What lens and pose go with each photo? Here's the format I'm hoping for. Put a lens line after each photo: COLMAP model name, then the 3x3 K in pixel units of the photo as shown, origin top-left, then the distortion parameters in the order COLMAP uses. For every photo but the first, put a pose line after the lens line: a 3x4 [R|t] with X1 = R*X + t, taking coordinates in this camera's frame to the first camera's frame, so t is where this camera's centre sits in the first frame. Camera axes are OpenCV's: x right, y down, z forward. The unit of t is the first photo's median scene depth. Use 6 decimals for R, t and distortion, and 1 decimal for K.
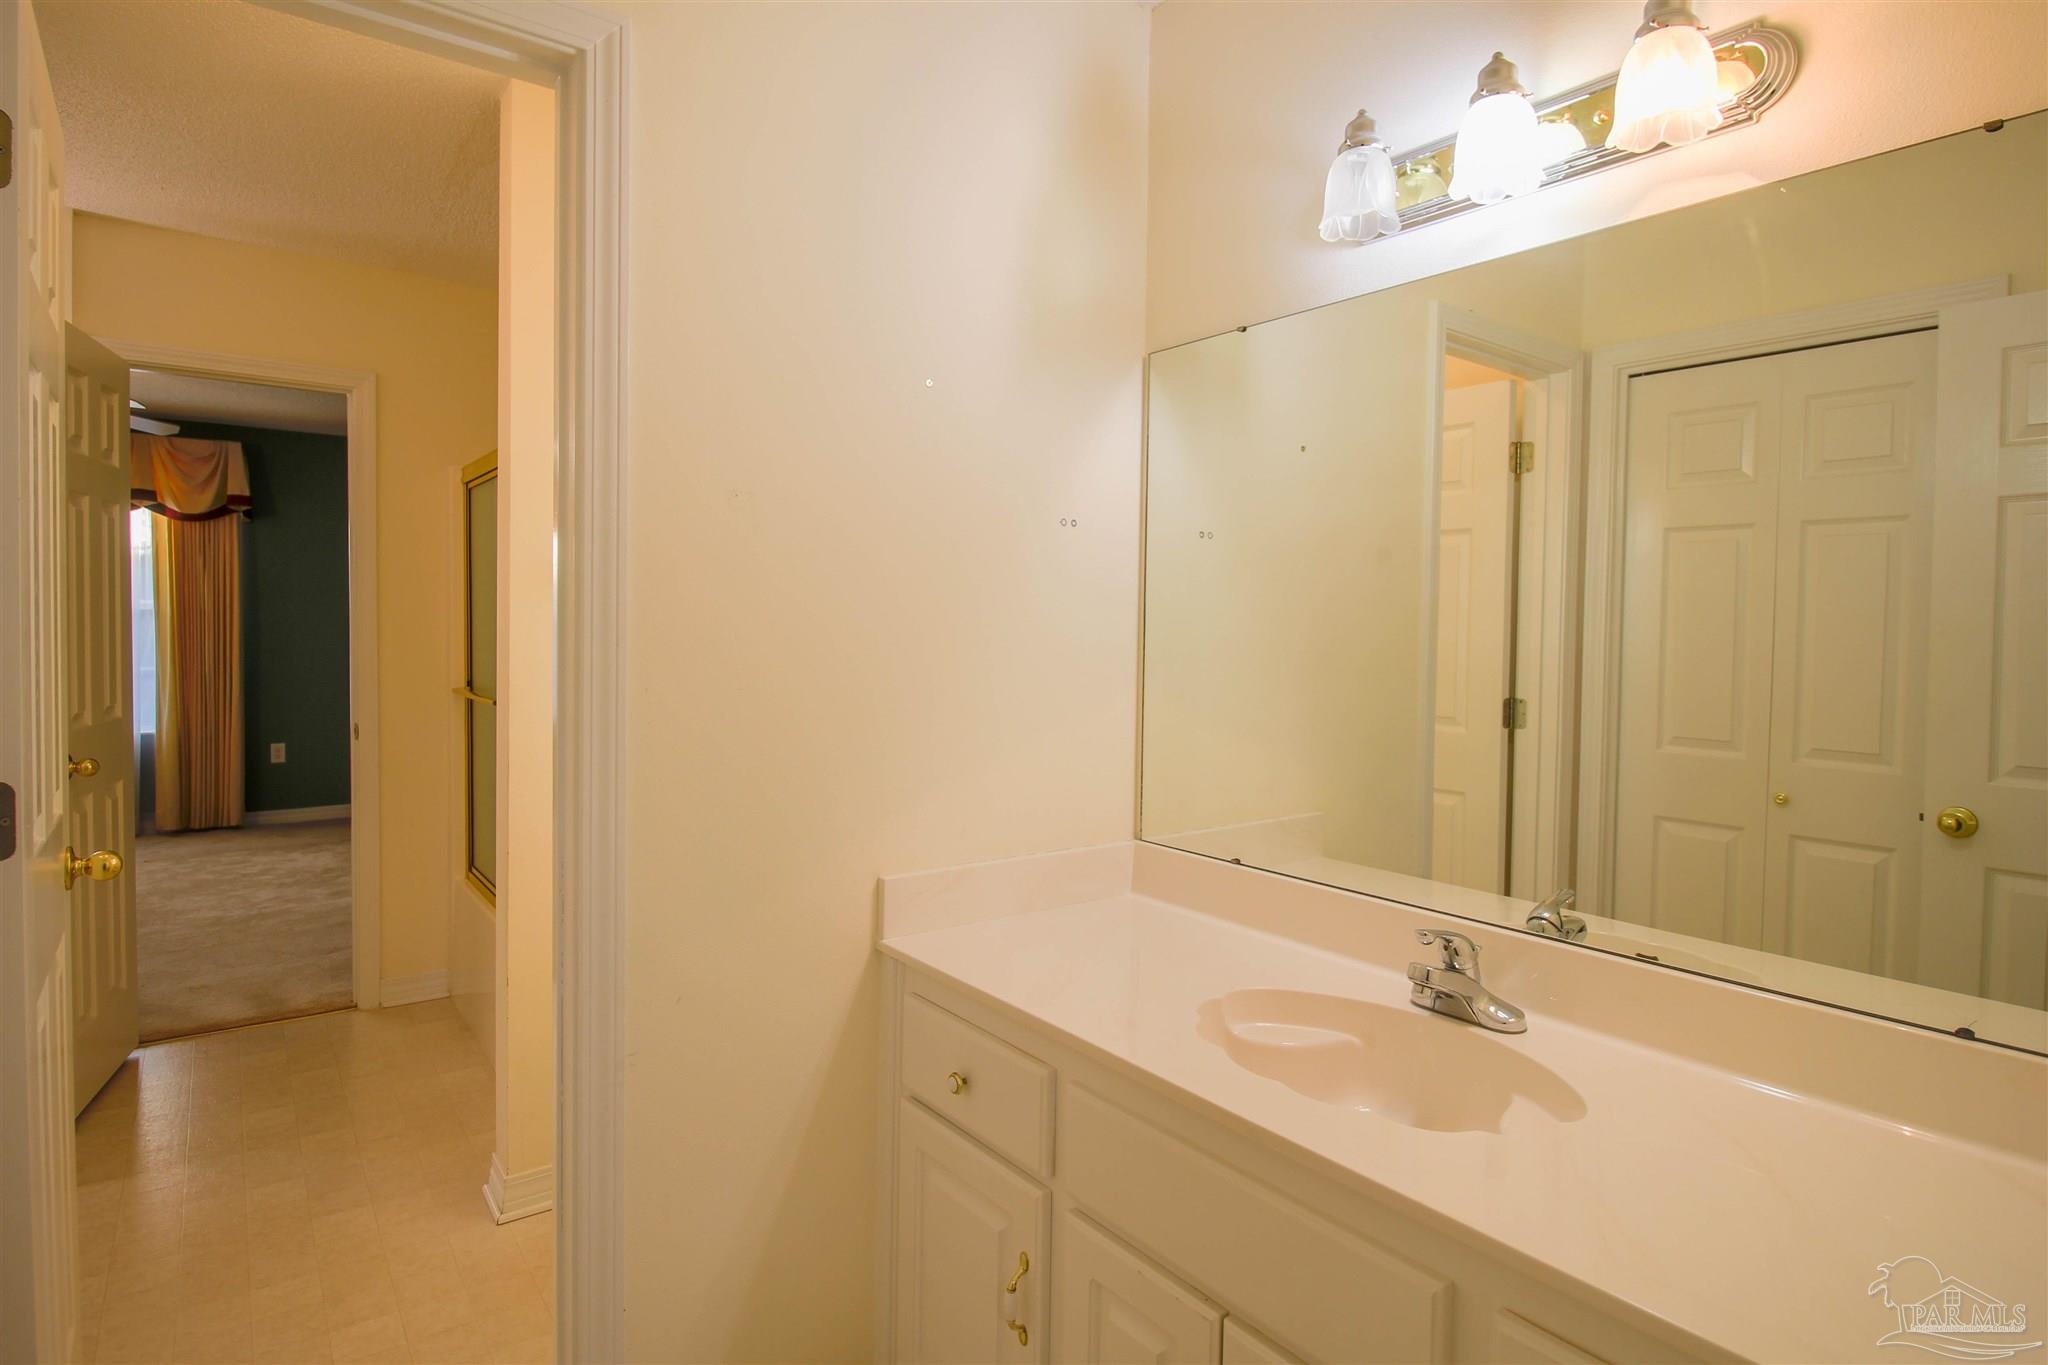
lens RADIAL K [[1106.9, 0, 1023.4], [0, 1106.9, 648.7], [0, 0, 1]] dist [0.001401, -0.000543]
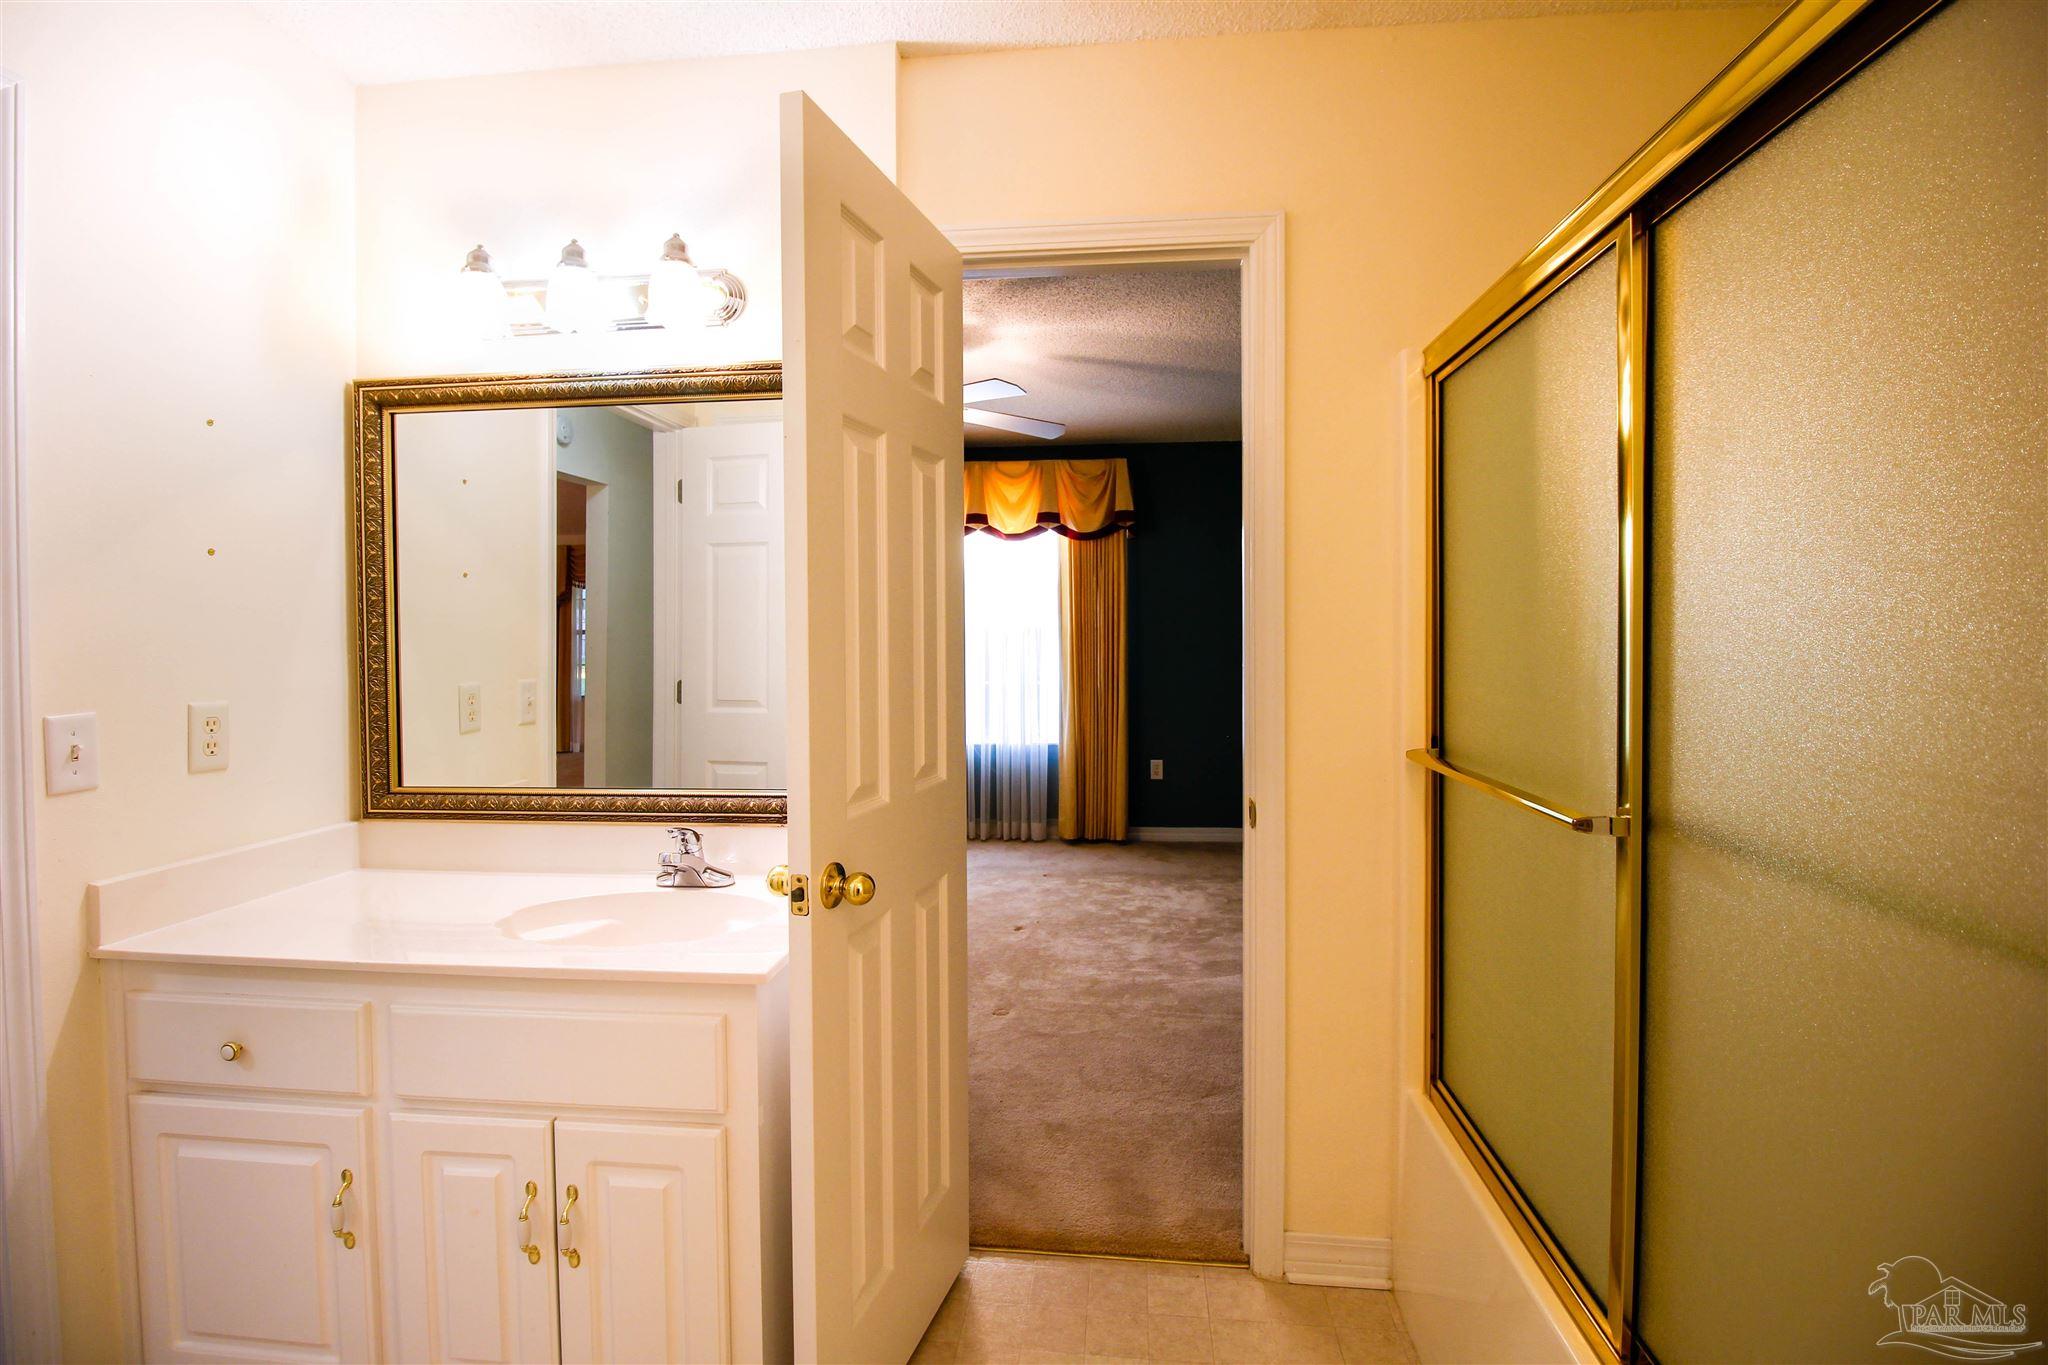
lens RADIAL K [[946.2, 0, 1025.3], [0, 946.2, 655.2], [0, 0, 1]] dist [-0.017681, -0.000611]
pose [[0.740135, 0.001363, -0.672457, -0.233712], [-0.003323, 0.999993, -0.001630, -0.007428], [0.672450, 0.003441, 0.740135, 0.359955]]
